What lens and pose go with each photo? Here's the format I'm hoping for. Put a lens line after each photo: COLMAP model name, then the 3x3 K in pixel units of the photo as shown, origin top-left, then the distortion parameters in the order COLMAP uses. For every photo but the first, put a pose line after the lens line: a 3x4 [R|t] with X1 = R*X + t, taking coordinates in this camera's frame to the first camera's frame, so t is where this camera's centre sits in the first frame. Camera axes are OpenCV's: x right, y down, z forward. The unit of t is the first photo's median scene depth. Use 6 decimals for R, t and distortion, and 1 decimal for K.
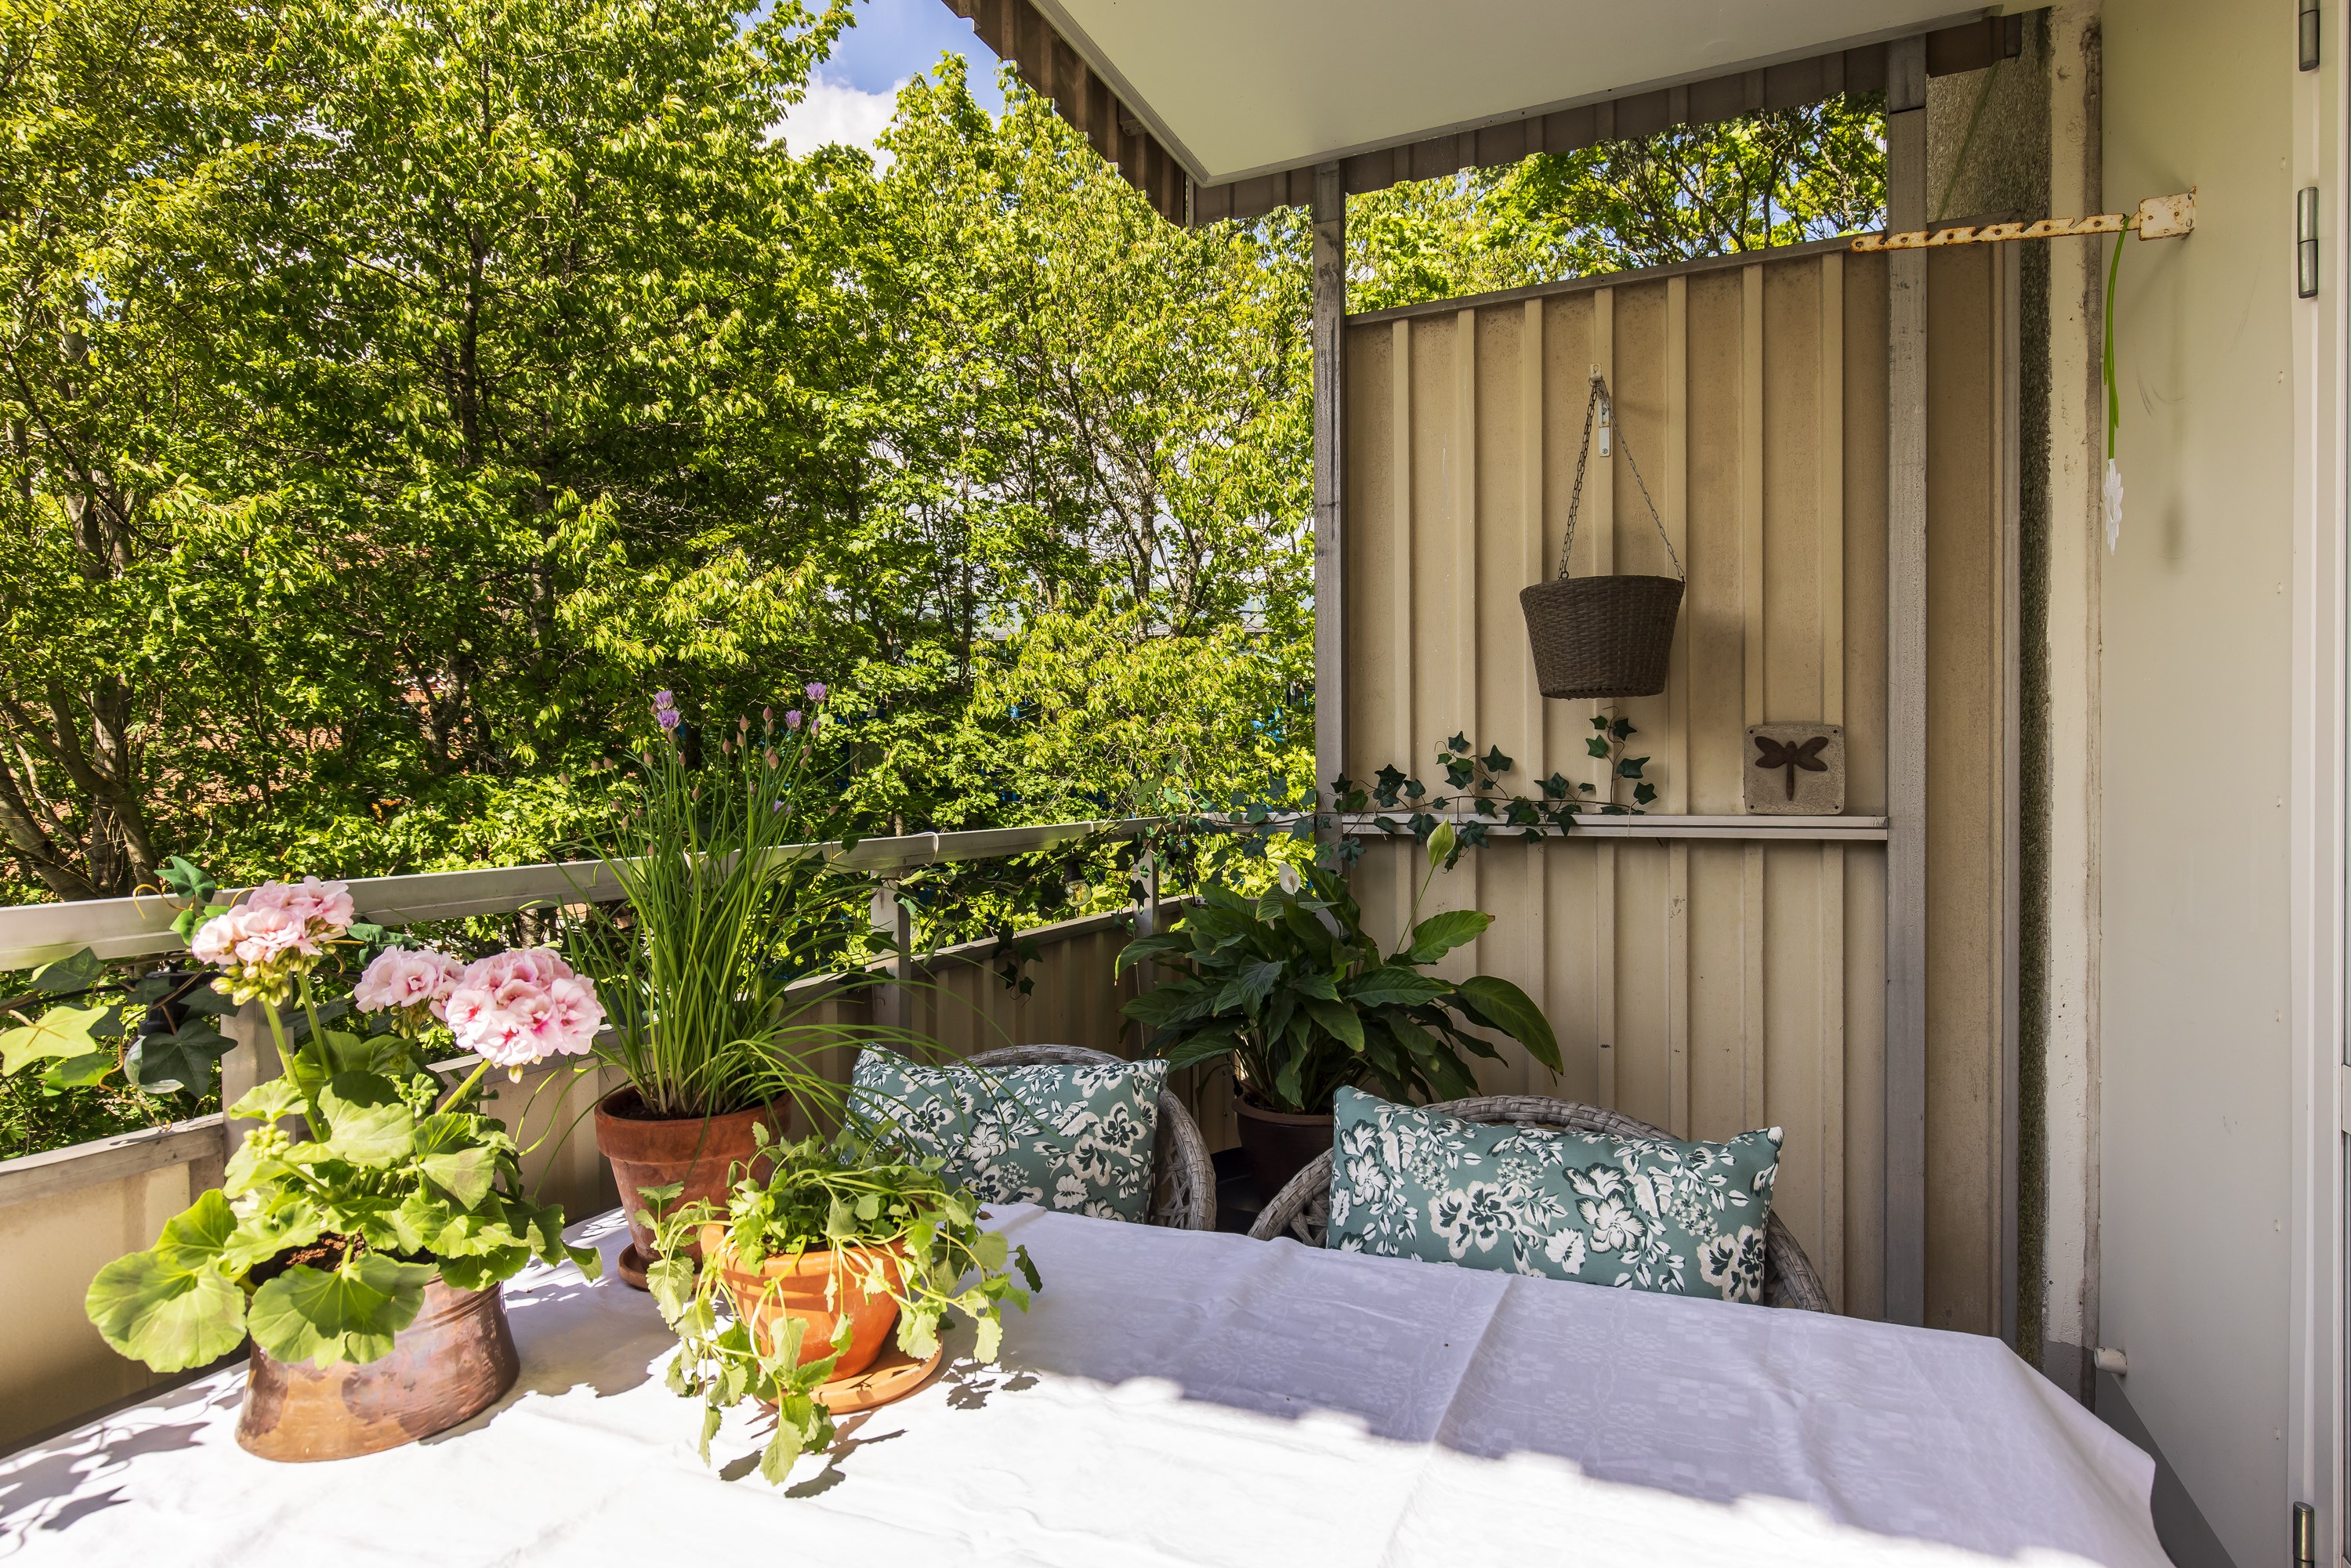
lens RADIAL K [[1274.0, 0, 1173.5], [0, 1274.0, 782.9], [0, 0, 1]] dist [0.000675, -0.000242]
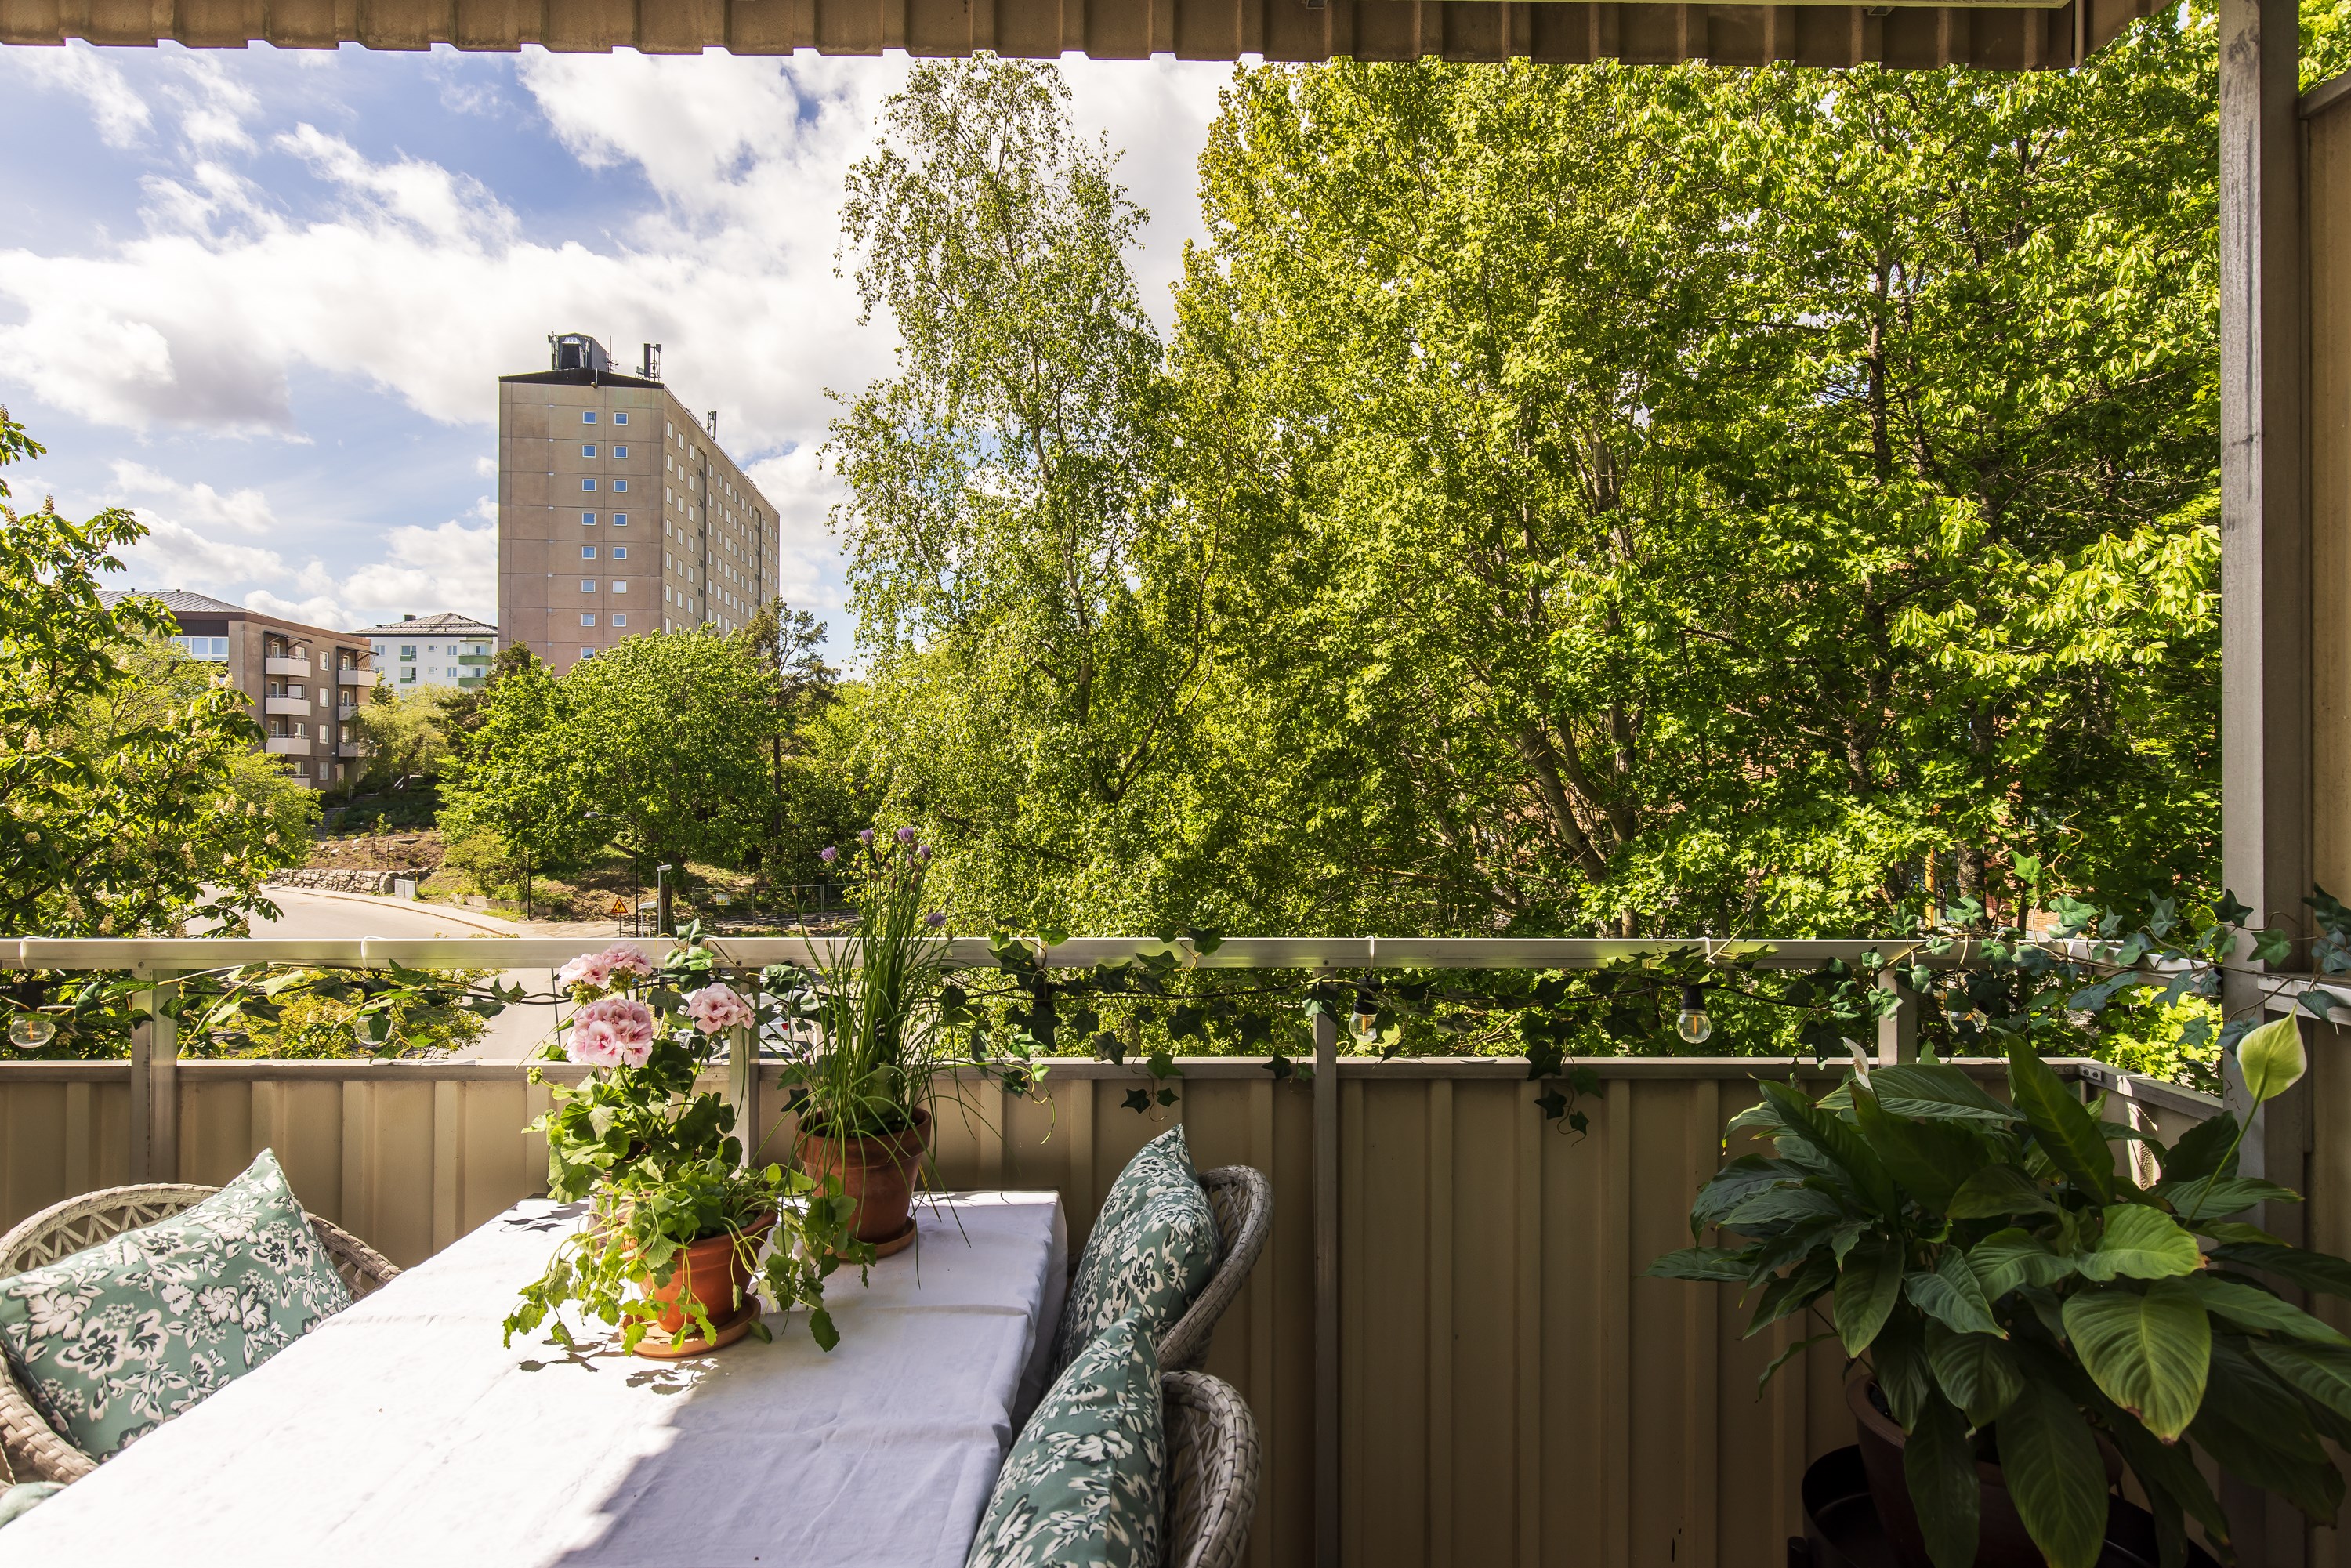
lens RADIAL K [[1274.0, 0, 1178.7], [0, 1274.0, 790.5], [0, 0, 1]] dist [0.000675, -0.000242]
pose [[0.376849, -0.000466, -0.926275, 1.353642], [-0.001678, 0.999998, -0.001186, -0.137589], [0.926273, 0.002002, 0.376847, 1.068295]]
